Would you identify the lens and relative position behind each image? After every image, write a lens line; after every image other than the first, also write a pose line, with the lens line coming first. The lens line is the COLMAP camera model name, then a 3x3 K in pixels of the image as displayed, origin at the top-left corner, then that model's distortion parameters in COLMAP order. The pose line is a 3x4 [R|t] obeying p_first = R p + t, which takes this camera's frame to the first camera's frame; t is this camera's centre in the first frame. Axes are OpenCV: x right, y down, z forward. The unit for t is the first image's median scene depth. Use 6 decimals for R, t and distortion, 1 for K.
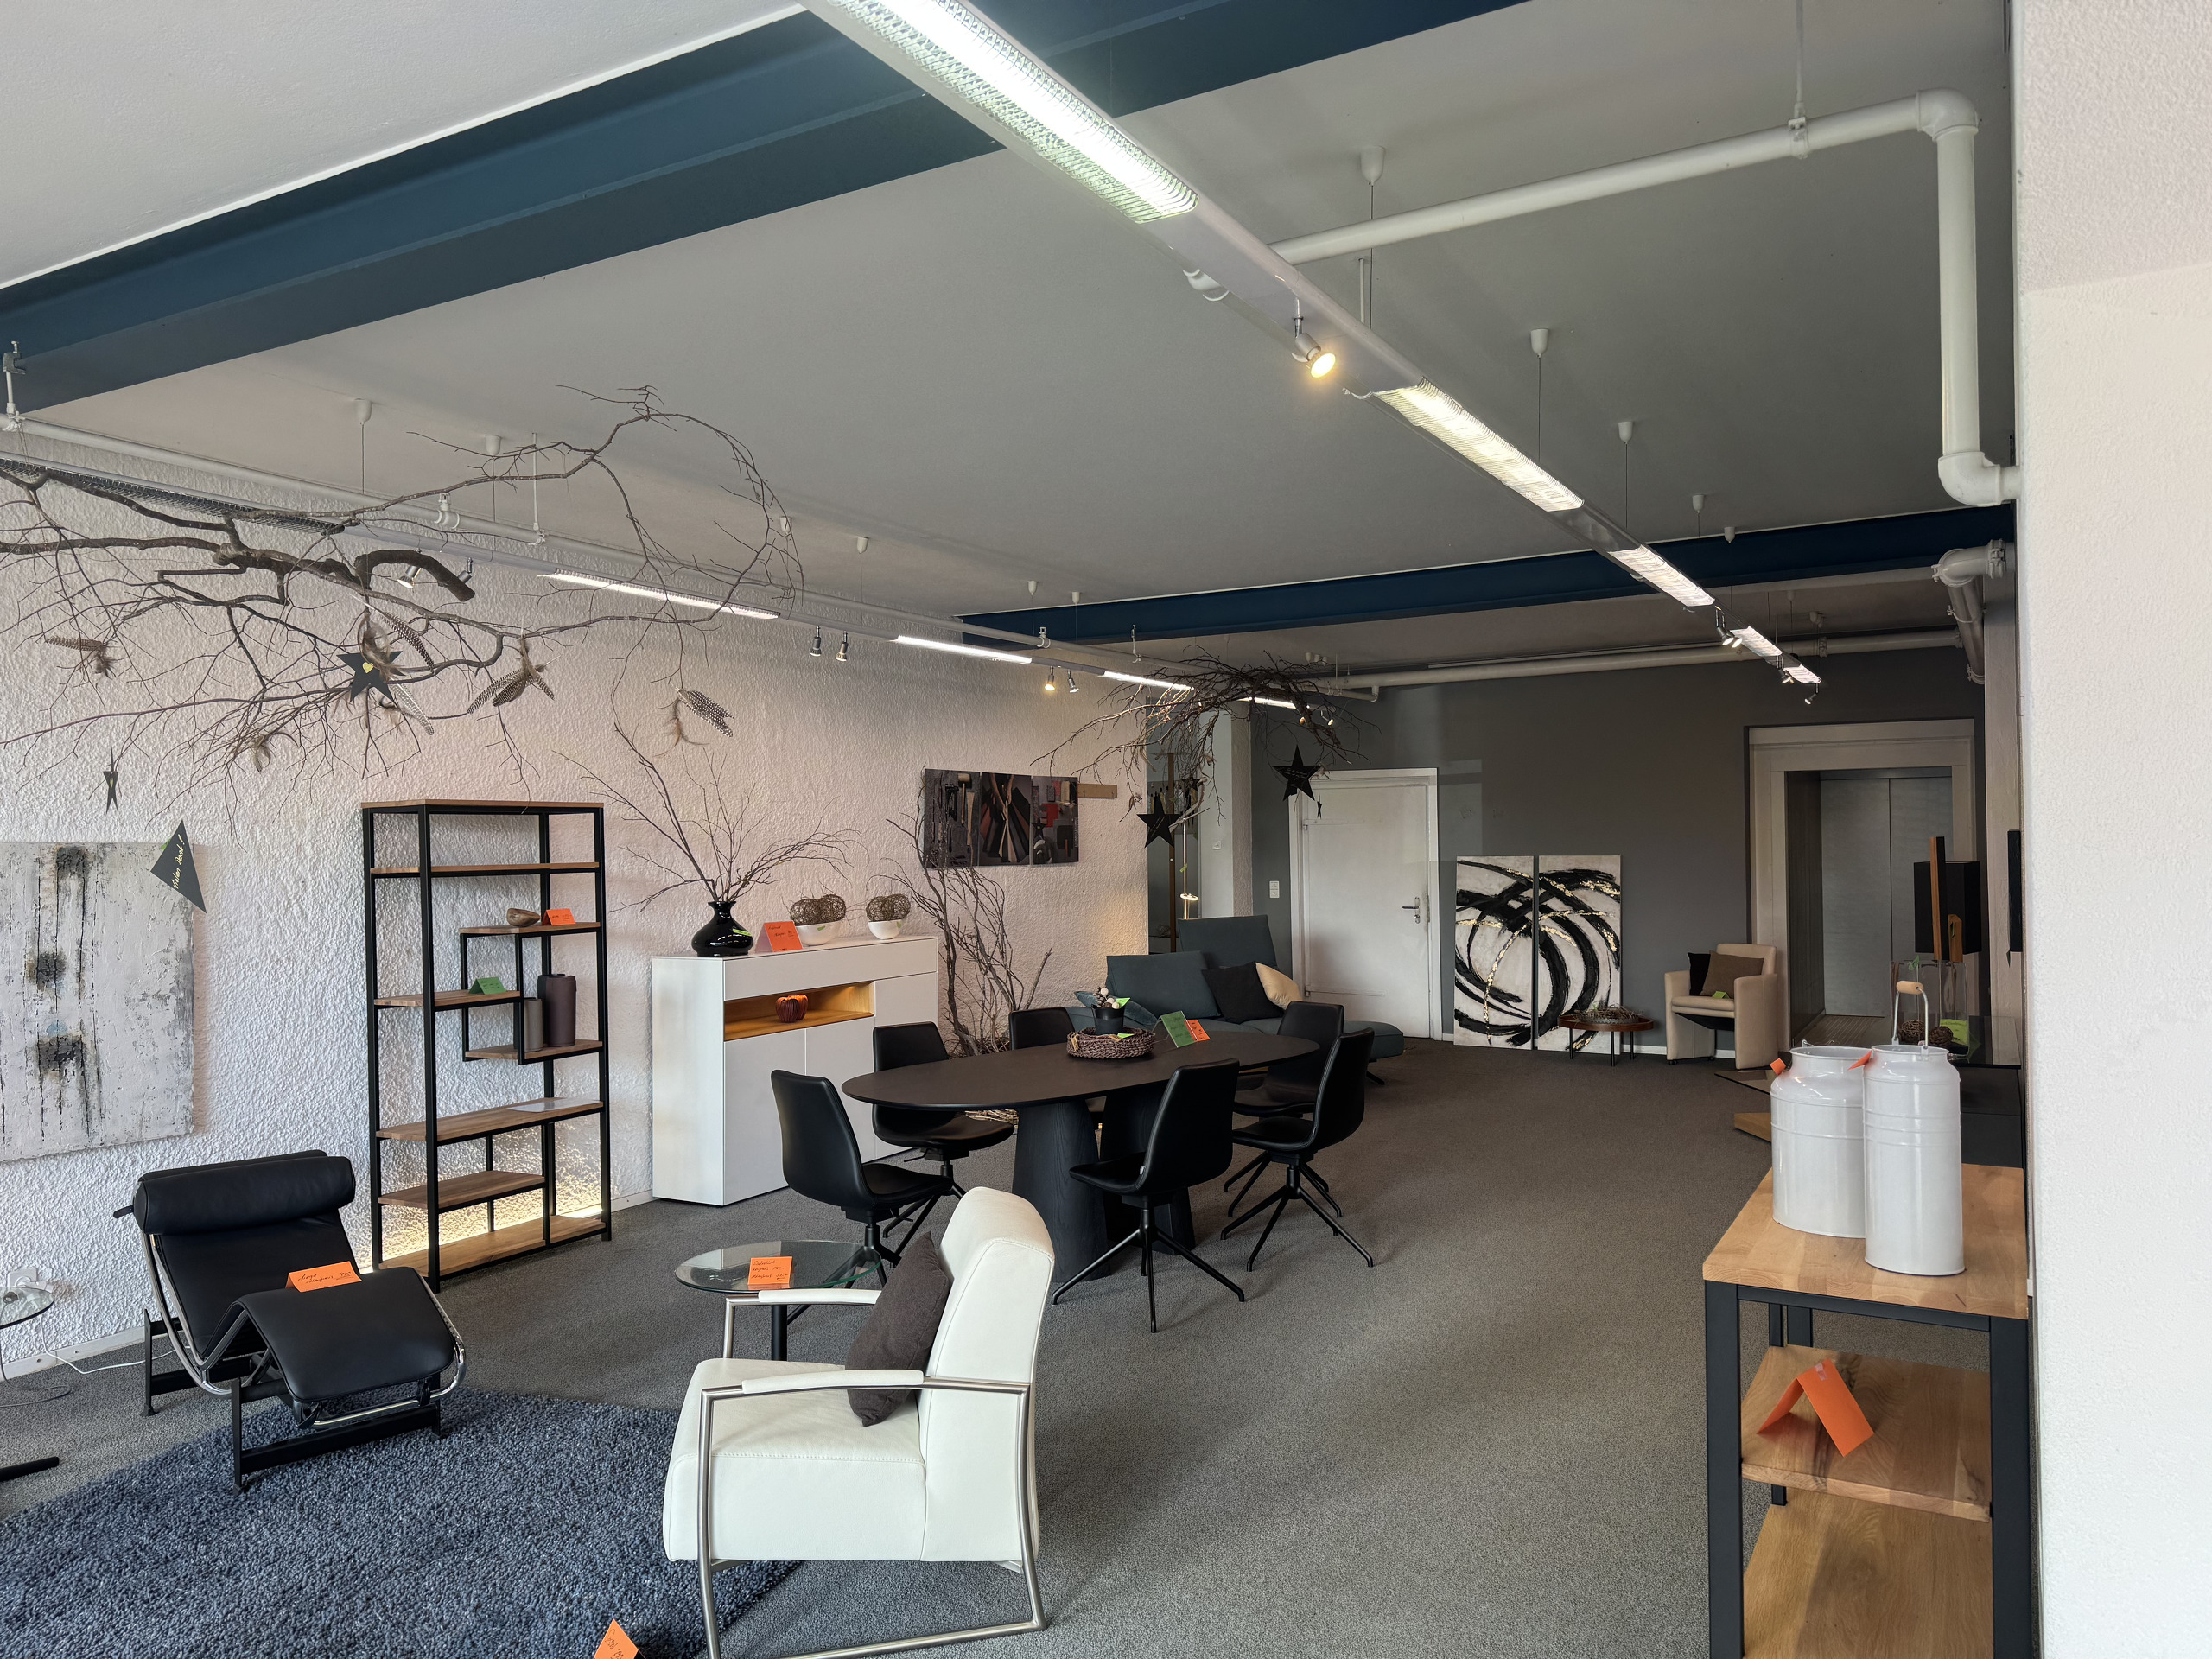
lens RADIAL K [[1556.2, 0, 1106.9], [0, 1556.2, 832.0], [0, 0, 1]] dist [0.011673, 0.000393]
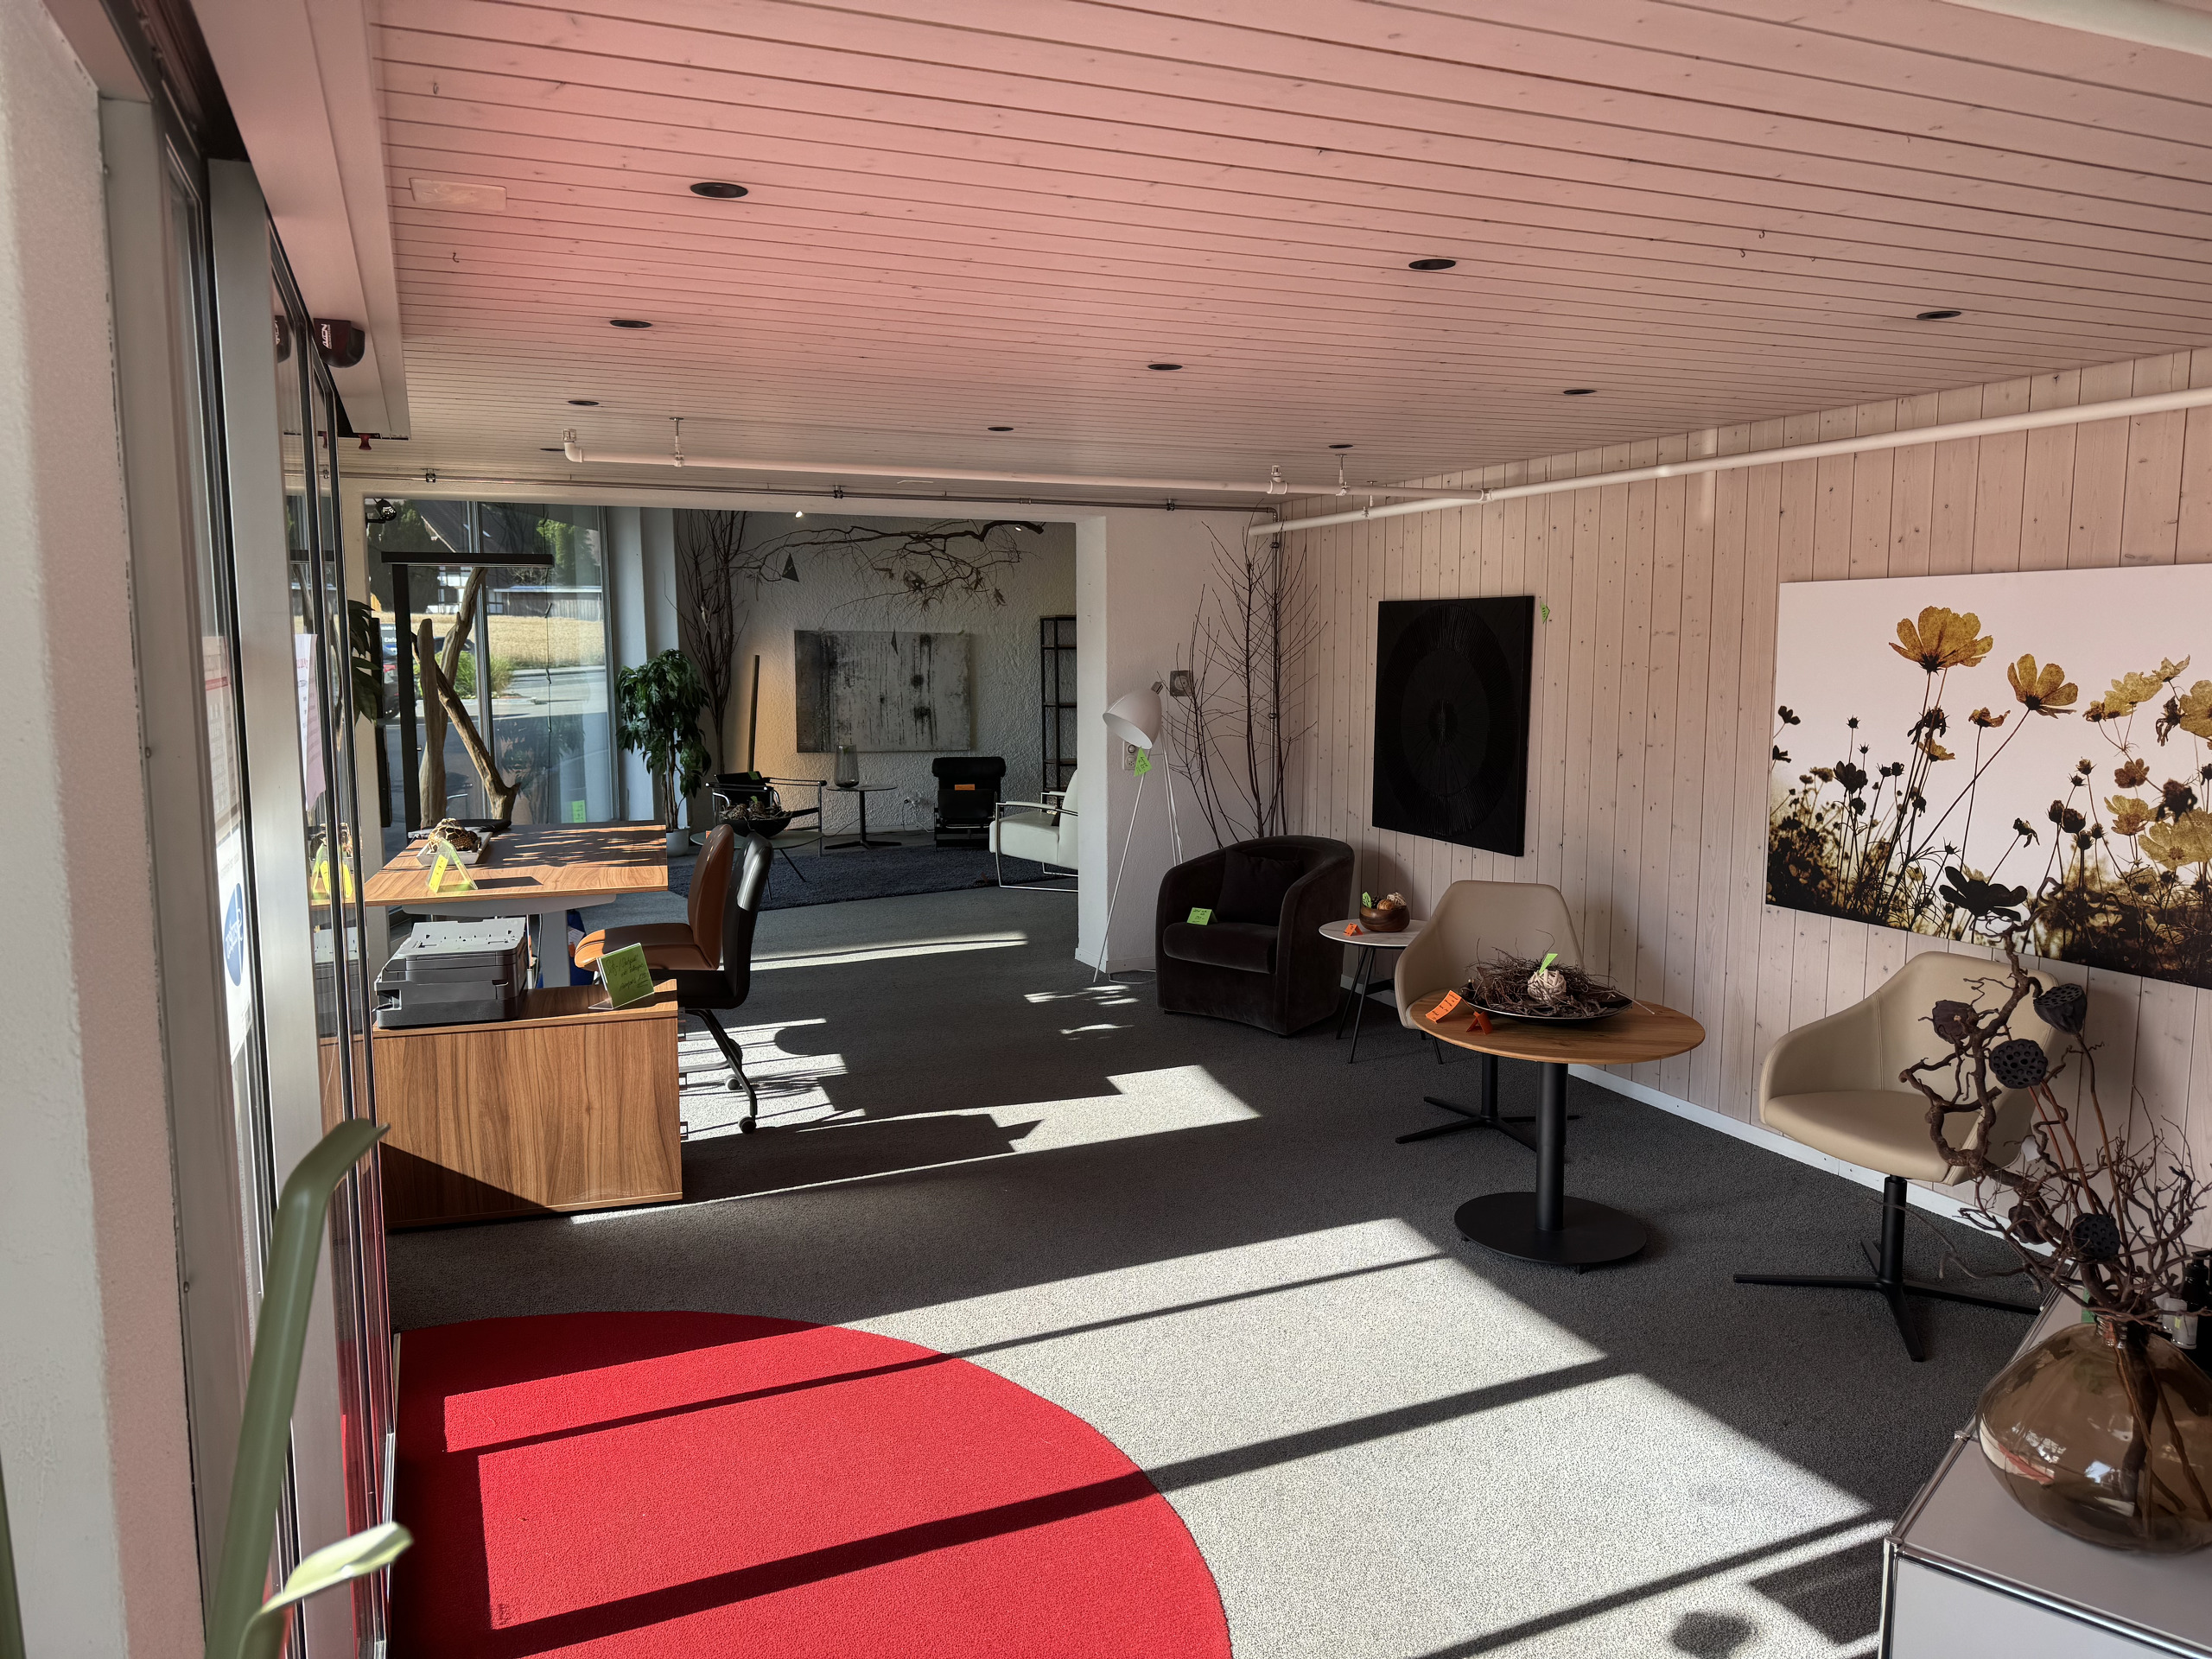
lens RADIAL K [[1556.2, 0, 1111.7], [0, 1556.2, 830.0], [0, 0, 1]] dist [0.011673, 0.000393]
pose [[0.795073, 0.085861, -0.600405, 1.160536], [-0.004357, 0.990712, 0.135907, -0.021658], [0.606498, -0.105440, 0.788063, -0.885142]]
